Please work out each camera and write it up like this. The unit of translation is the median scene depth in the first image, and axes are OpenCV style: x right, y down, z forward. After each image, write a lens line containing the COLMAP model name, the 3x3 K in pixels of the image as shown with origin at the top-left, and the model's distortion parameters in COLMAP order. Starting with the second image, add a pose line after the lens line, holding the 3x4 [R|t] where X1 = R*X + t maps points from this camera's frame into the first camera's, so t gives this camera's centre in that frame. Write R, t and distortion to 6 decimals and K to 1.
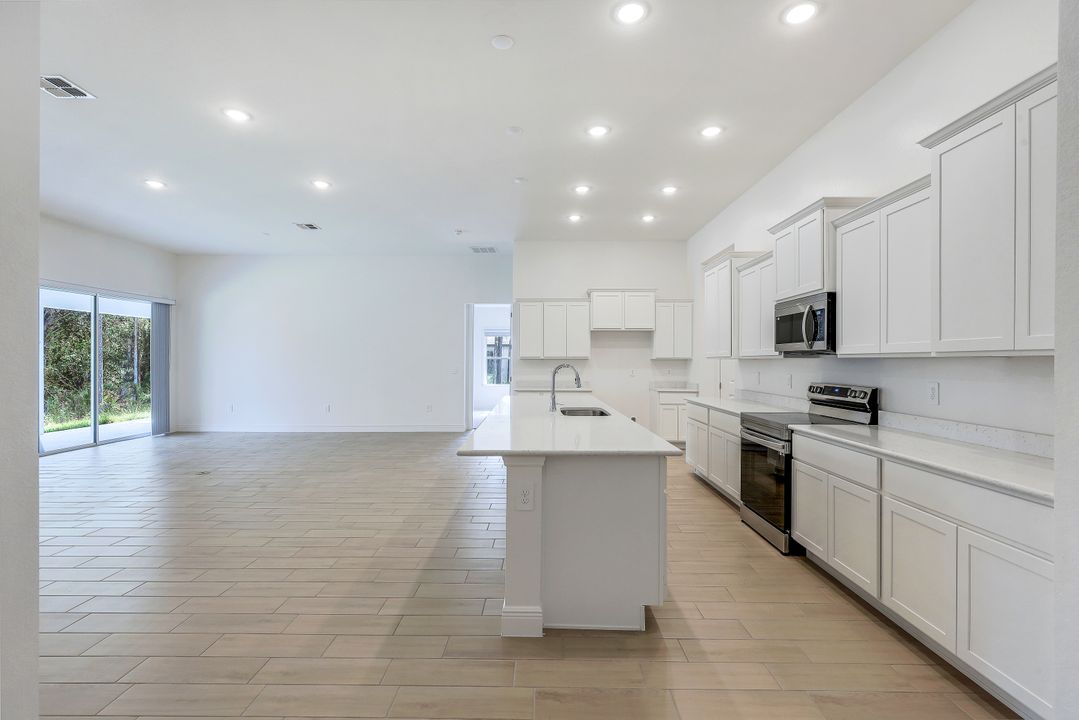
lens RADIAL K [[494.7, 0, 539.5], [0, 494.7, 360.0], [0, 0, 1]] dist [-0.001695, -0.000168]
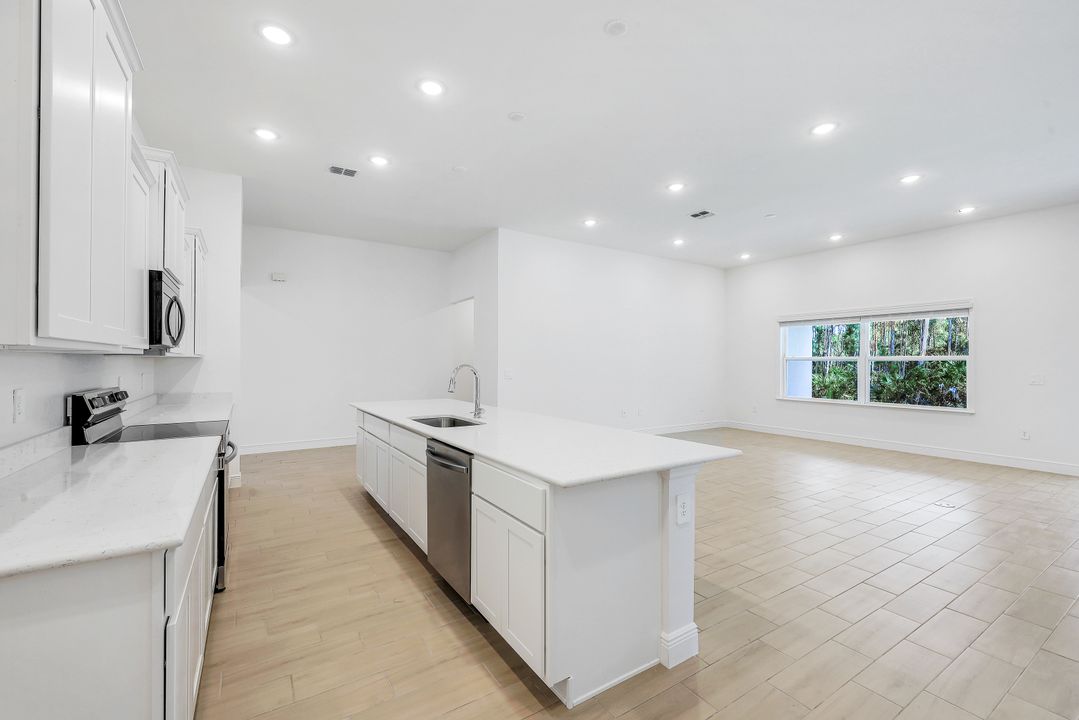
lens RADIAL K [[451.8, 0, 539.5], [0, 451.8, 360.0], [0, 0, 1]] dist [0.010046, 0.000033]
pose [[-0.832584, -0.006698, -0.553859, 0.217660], [-0.006255, 0.999977, -0.002691, -0.001219], [0.553864, 0.001224, -0.832606, 0.977162]]
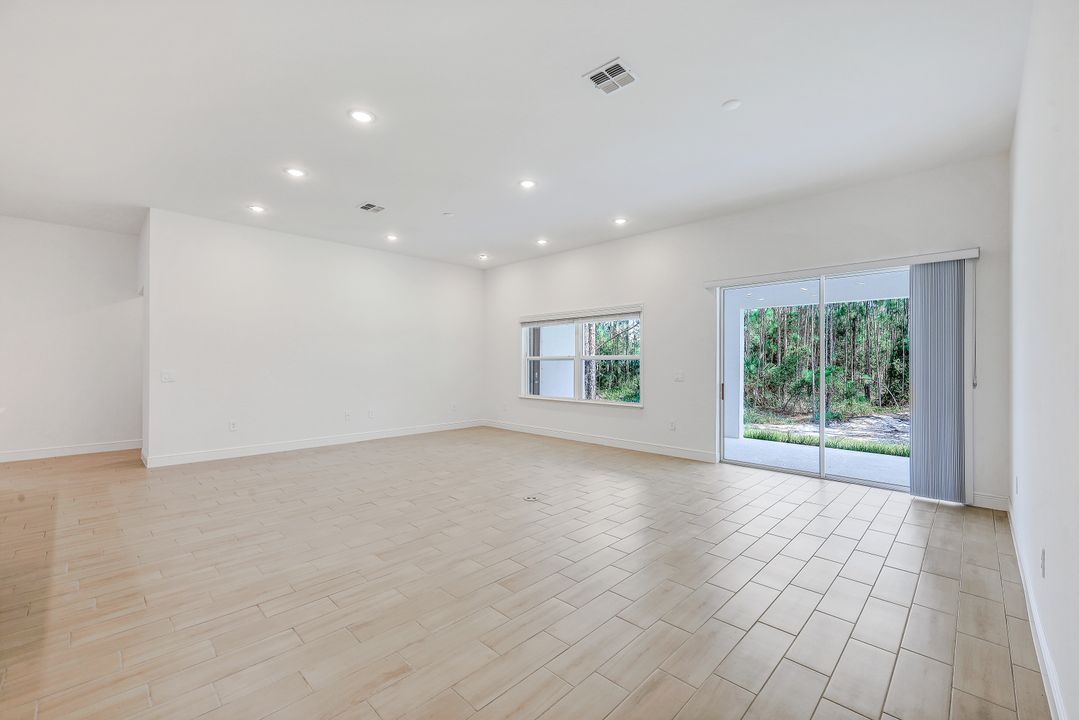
lens RADIAL K [[446.2, 0, 539.5], [0, 446.2, 360.0], [0, 0, 1]] dist [0.000440, 0.000035]
pose [[-0.690998, -0.003624, -0.722848, -0.113240], [-0.002487, 0.999993, -0.002635, -0.003241], [0.722853, -0.000023, -0.691002, 1.193970]]
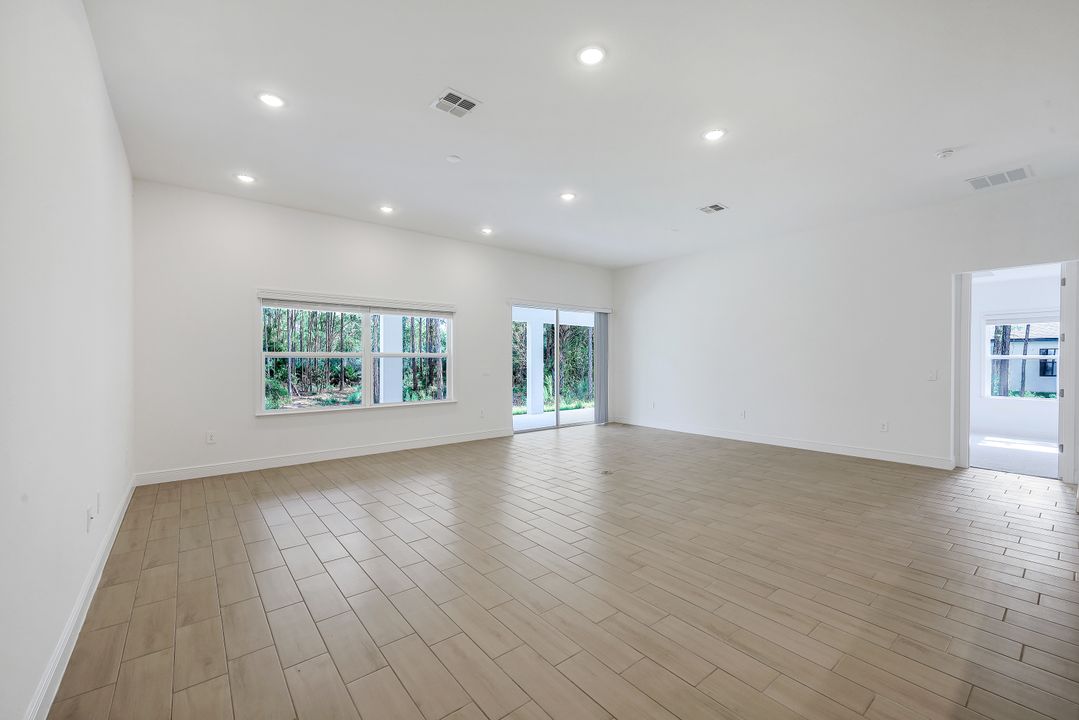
lens RADIAL K [[437.7, 0, 539.5], [0, 437.7, 360.0], [0, 0, 1]] dist [0.004046, 0.000282]
pose [[0.634226, -0.000635, -0.773148, -0.060478], [0.001069, 0.999999, 0.000055, -0.001126], [0.773147, -0.000861, 0.634226, 0.259395]]
